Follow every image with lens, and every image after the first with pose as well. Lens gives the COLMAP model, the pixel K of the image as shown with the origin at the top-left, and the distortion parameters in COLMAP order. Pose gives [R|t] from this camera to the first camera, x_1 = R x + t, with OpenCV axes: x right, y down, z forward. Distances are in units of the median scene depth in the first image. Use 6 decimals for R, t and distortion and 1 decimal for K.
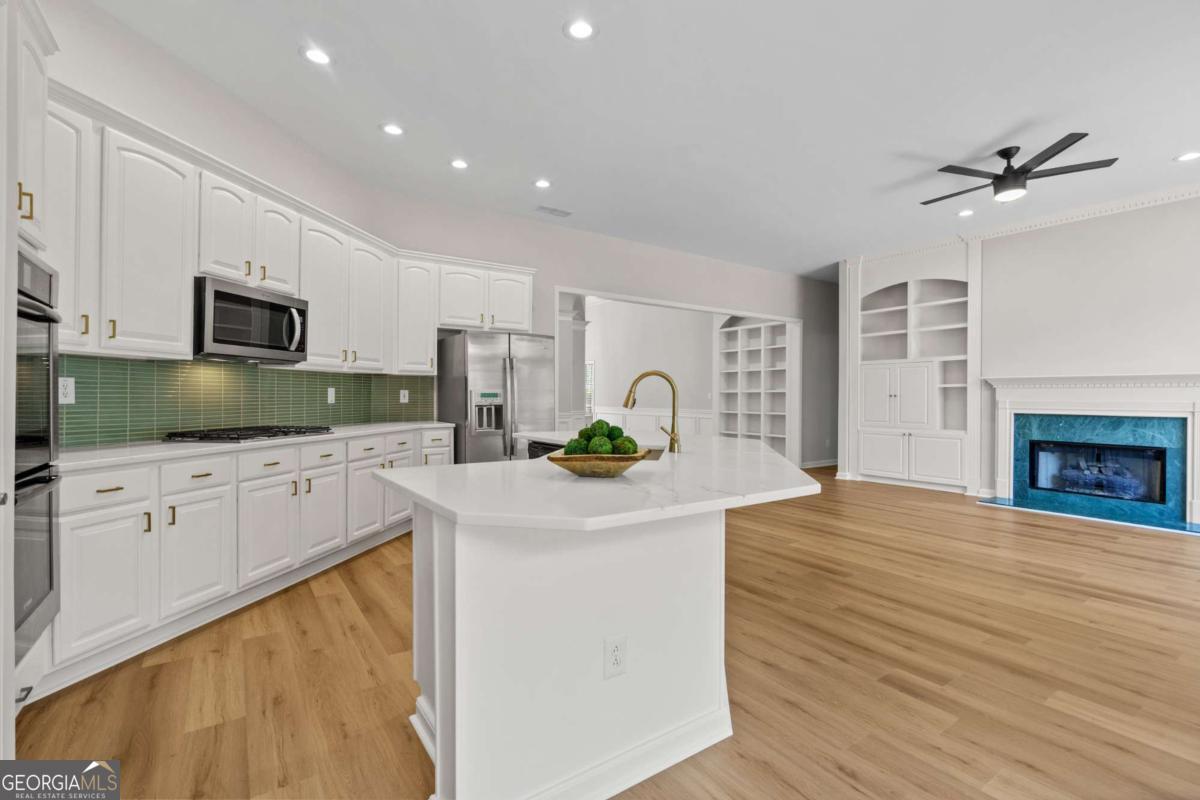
lens RADIAL K [[544.3, 0, 605.6], [0, 544.3, 397.3], [0, 0, 1]] dist [-0.008517, 0.000209]
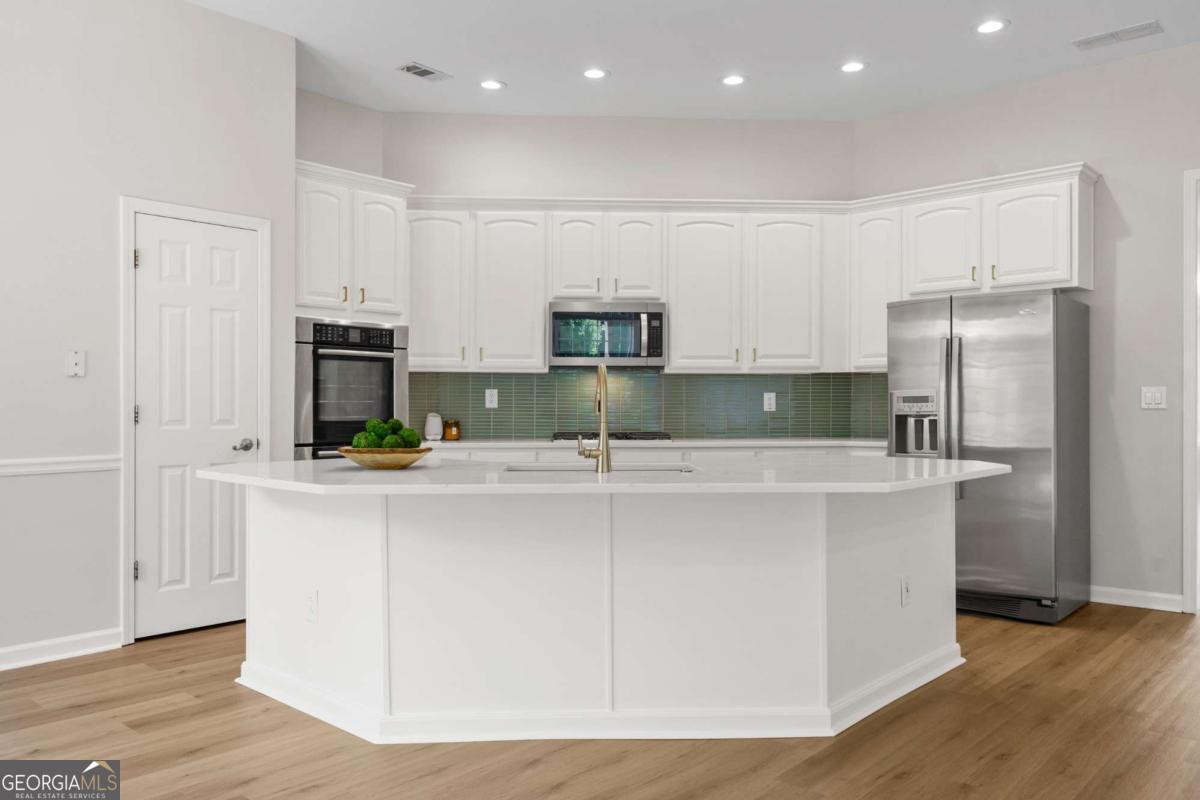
lens RADIAL K [[902.8, 0, 594.9], [0, 902.8, 413.5], [0, 0, 1]] dist [0.006670, -0.001177]
pose [[0.213161, 0.005048, -0.977004, 0.639286], [-0.001951, 0.999987, 0.004742, 0.007093], [0.977015, 0.000896, 0.213168, 0.349538]]
